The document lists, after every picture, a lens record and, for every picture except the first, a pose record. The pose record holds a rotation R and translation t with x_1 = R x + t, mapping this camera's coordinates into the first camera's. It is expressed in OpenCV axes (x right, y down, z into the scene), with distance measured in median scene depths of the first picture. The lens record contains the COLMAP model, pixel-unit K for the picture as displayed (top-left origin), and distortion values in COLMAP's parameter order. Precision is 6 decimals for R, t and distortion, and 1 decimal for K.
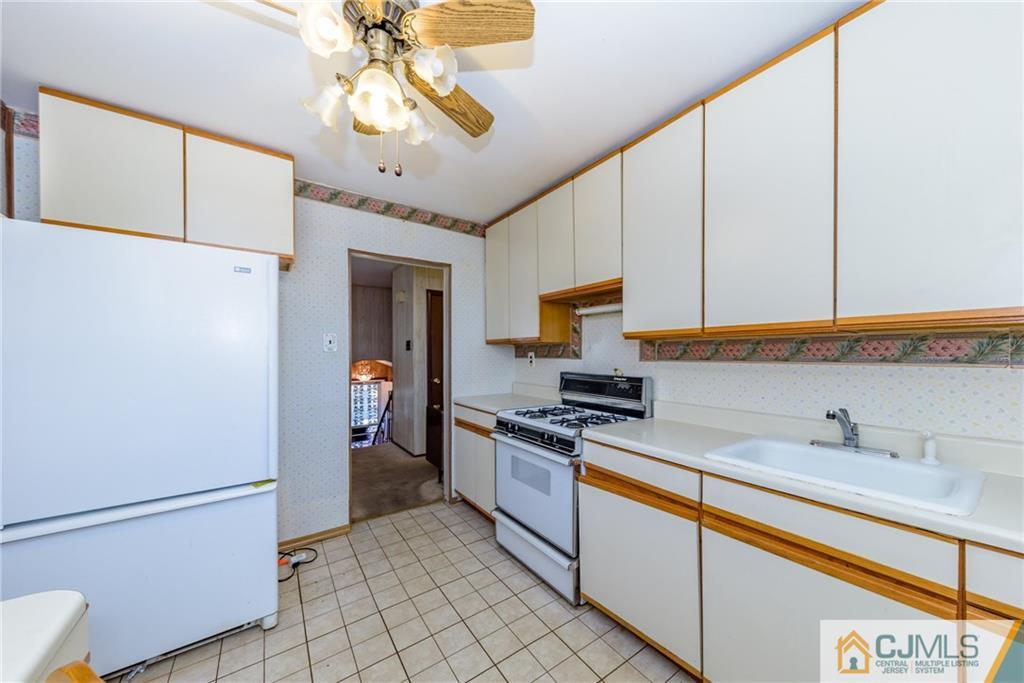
lens RADIAL K [[347.1, 0, 536.1], [0, 347.1, 355.9], [0, 0, 1]] dist [-0.000073, -0.000760]
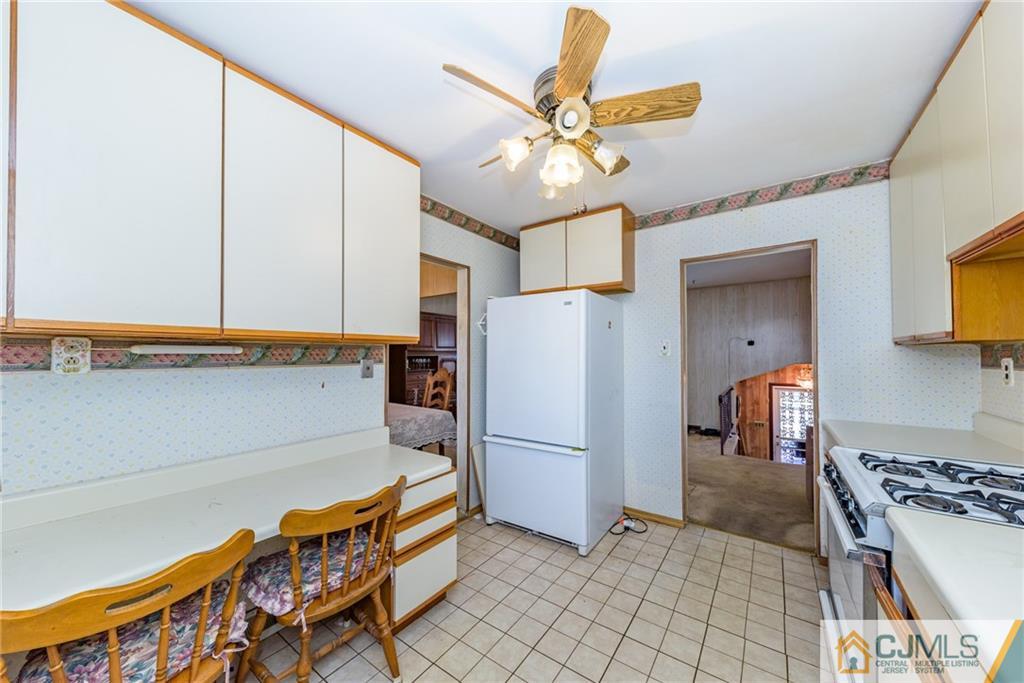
lens RADIAL K [[347.1, 0, 515.6], [0, 347.1, 351.1], [0, 0, 1]] dist [-0.000073, -0.000760]
pose [[0.321317, -0.008322, -0.946935, 0.302246], [-0.007013, 0.999913, -0.011168, -0.012897], [0.946946, 0.010229, 0.321231, 0.181544]]
